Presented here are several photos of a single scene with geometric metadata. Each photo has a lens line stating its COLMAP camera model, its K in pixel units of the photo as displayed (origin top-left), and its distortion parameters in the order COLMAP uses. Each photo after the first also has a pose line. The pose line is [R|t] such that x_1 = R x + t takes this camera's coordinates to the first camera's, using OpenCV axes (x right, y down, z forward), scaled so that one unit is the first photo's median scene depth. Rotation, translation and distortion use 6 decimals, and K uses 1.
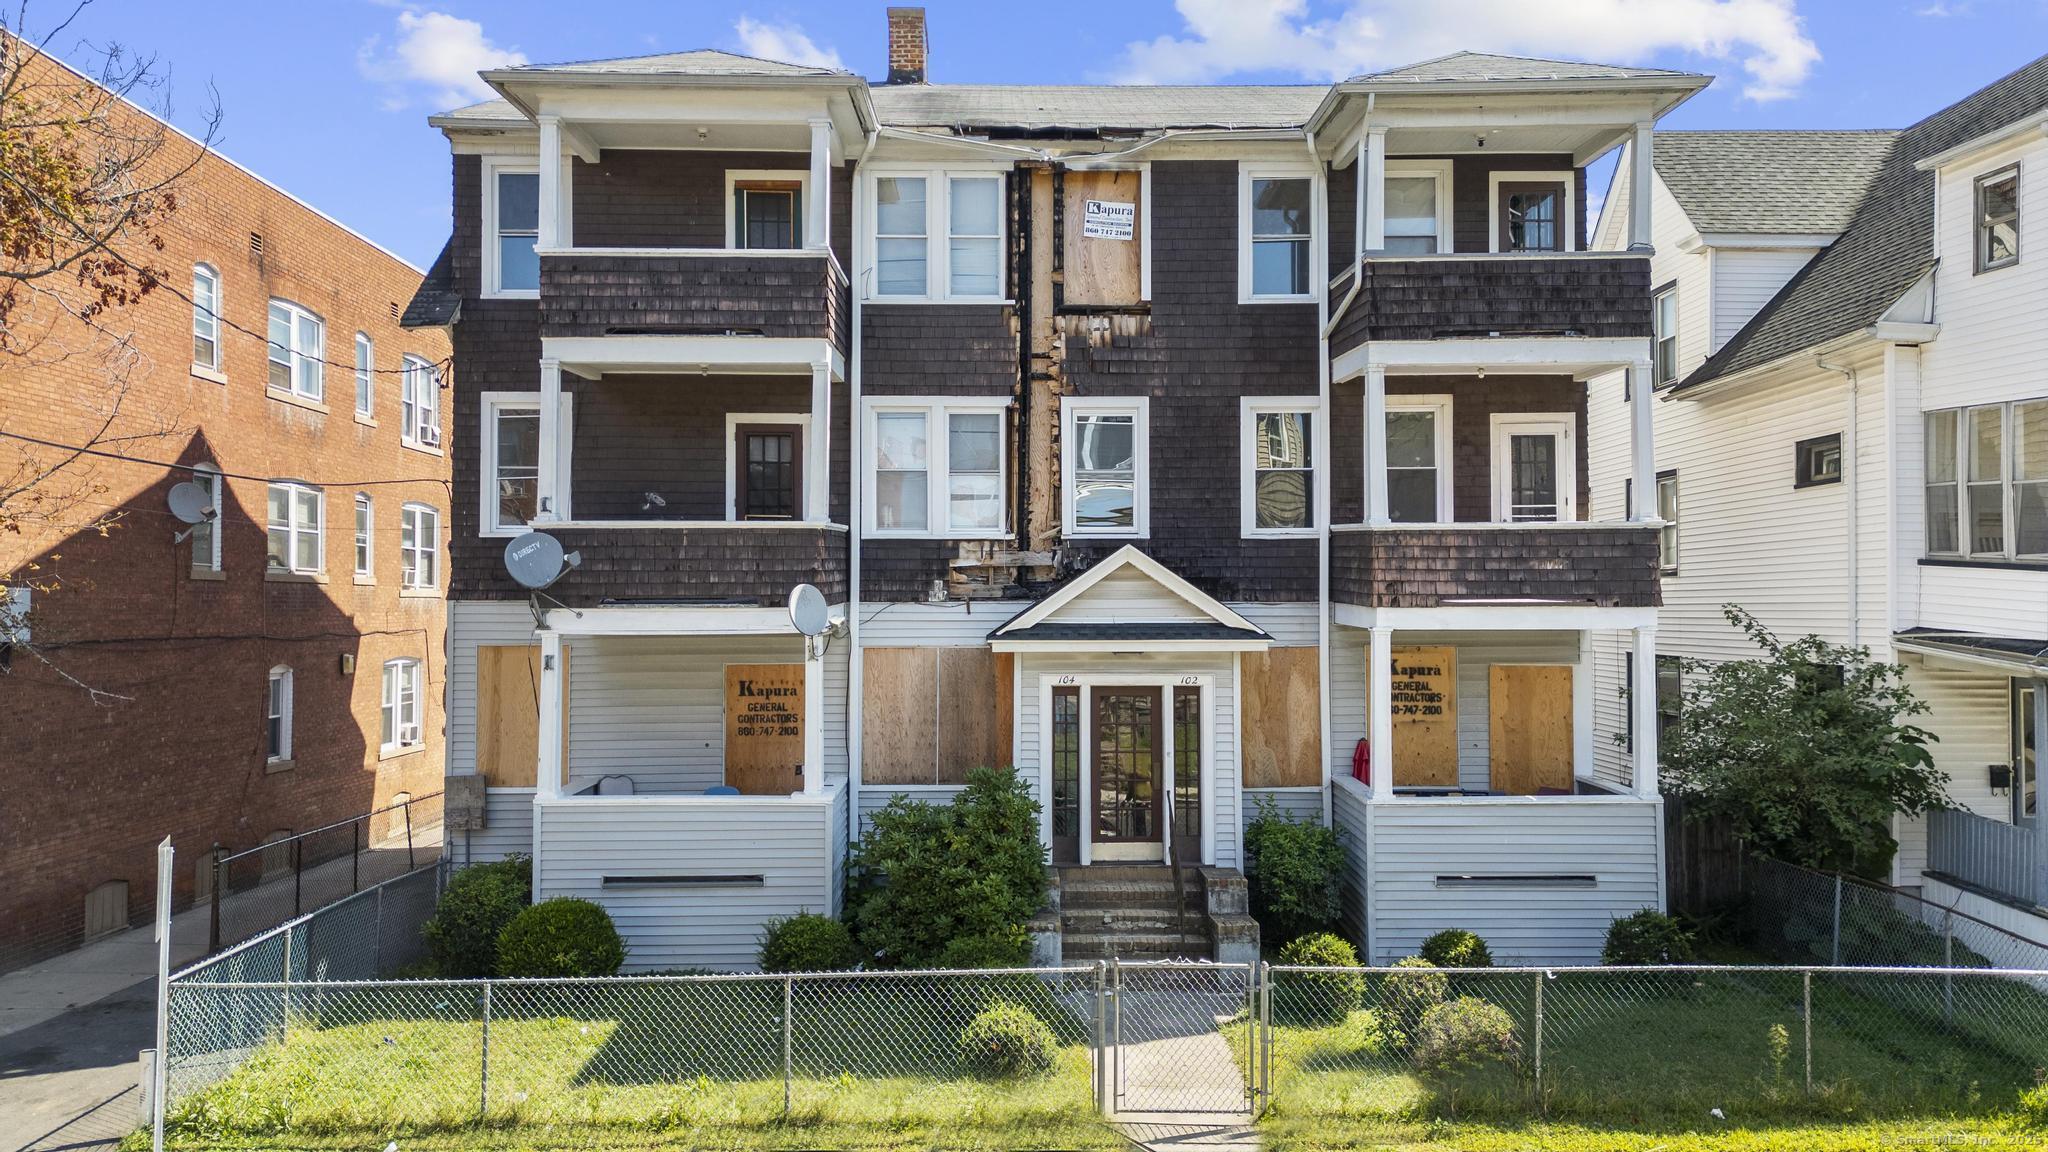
lens RADIAL K [[1440.8, 0, 1030.6], [0, 1440.8, 581.1], [0, 0, 1]] dist [0.043140, -0.012447]
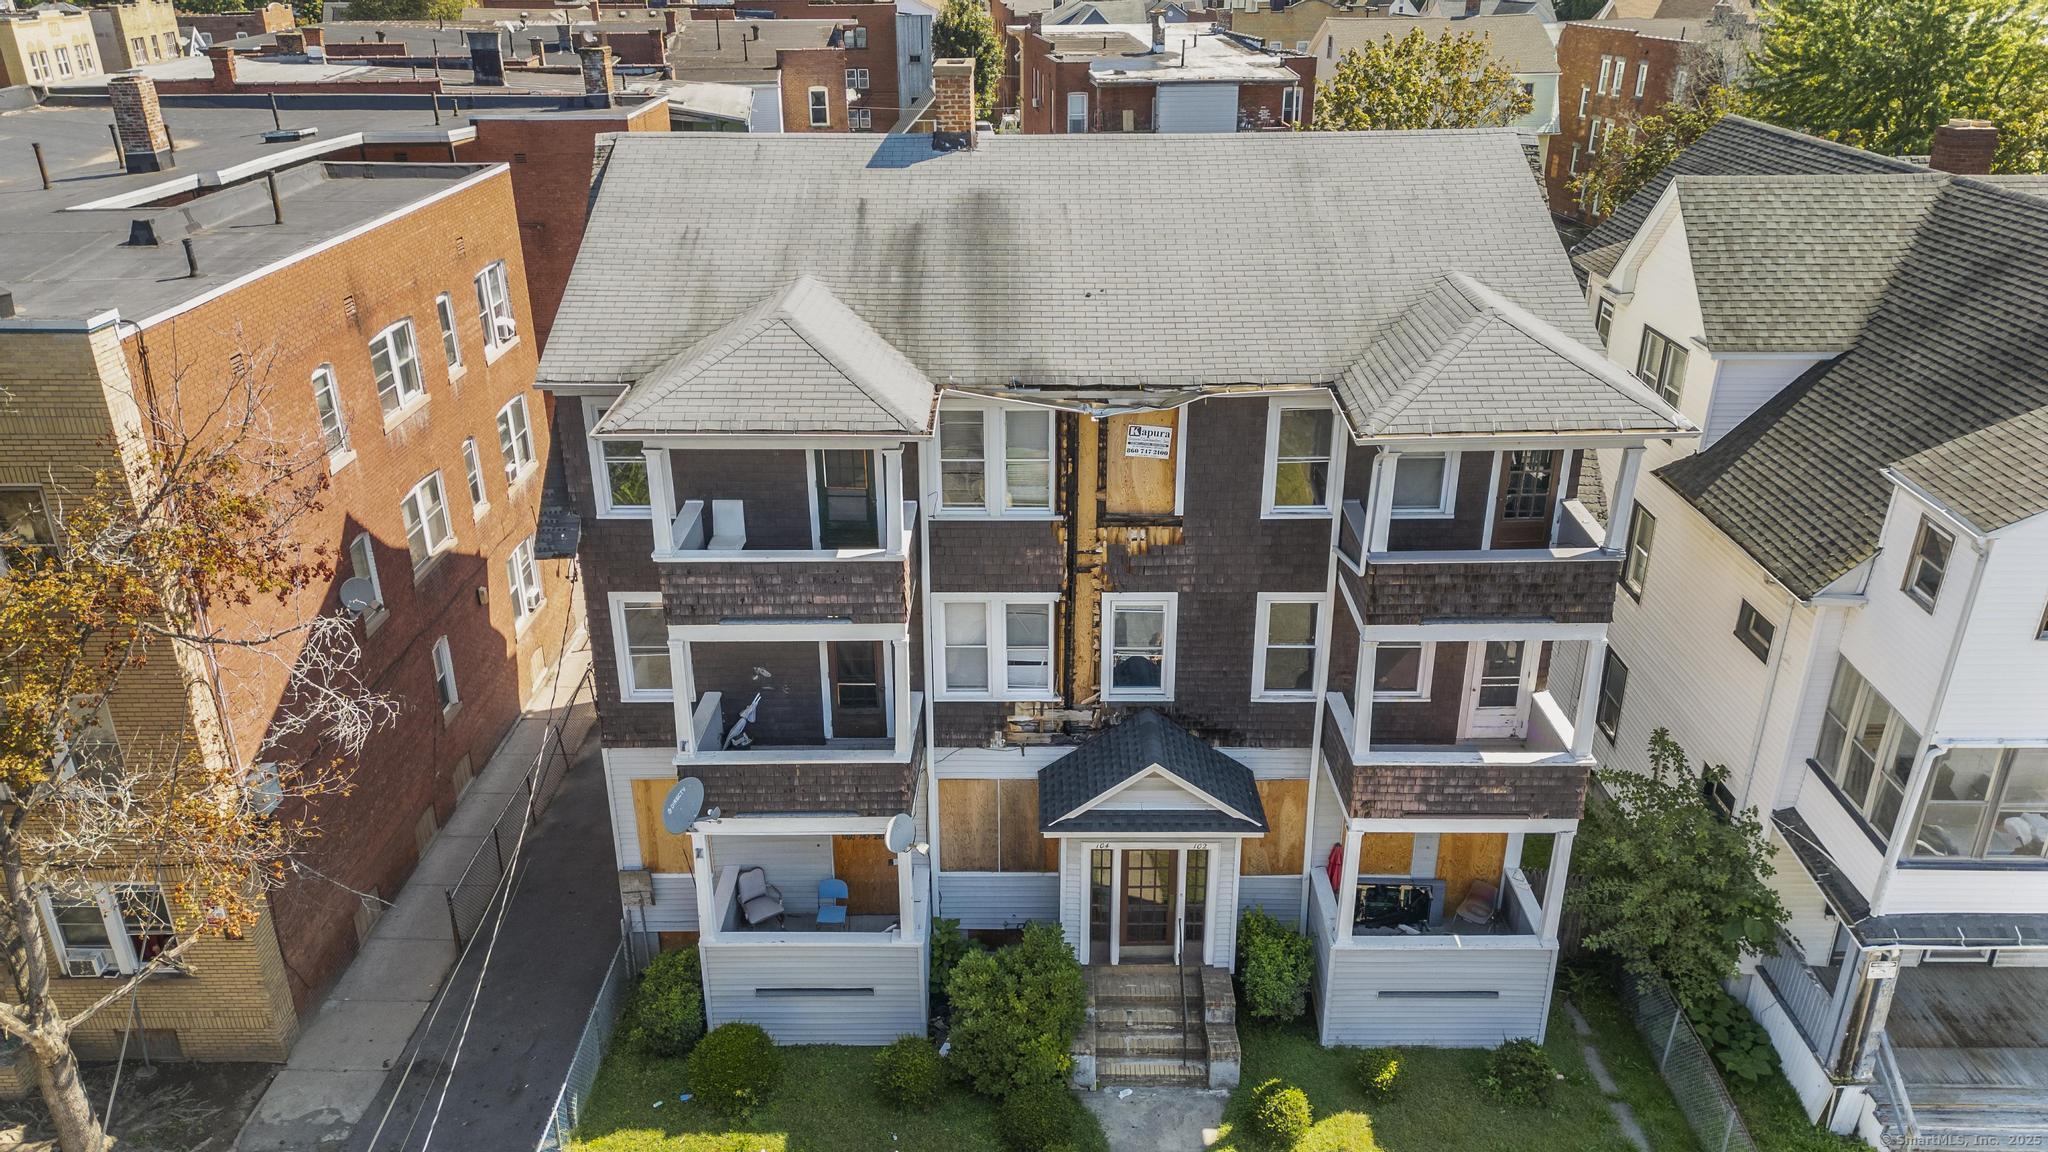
lens RADIAL K [[1440.8, 0, 1021.8], [0, 1440.8, 573.4], [0, 0, 1]] dist [0.043140, -0.012447]
pose [[0.999663, 0.007373, -0.024909, -0.015126], [0.003714, 0.908470, 0.417933, -0.642120], [0.025710, -0.417884, 0.908136, -0.049250]]
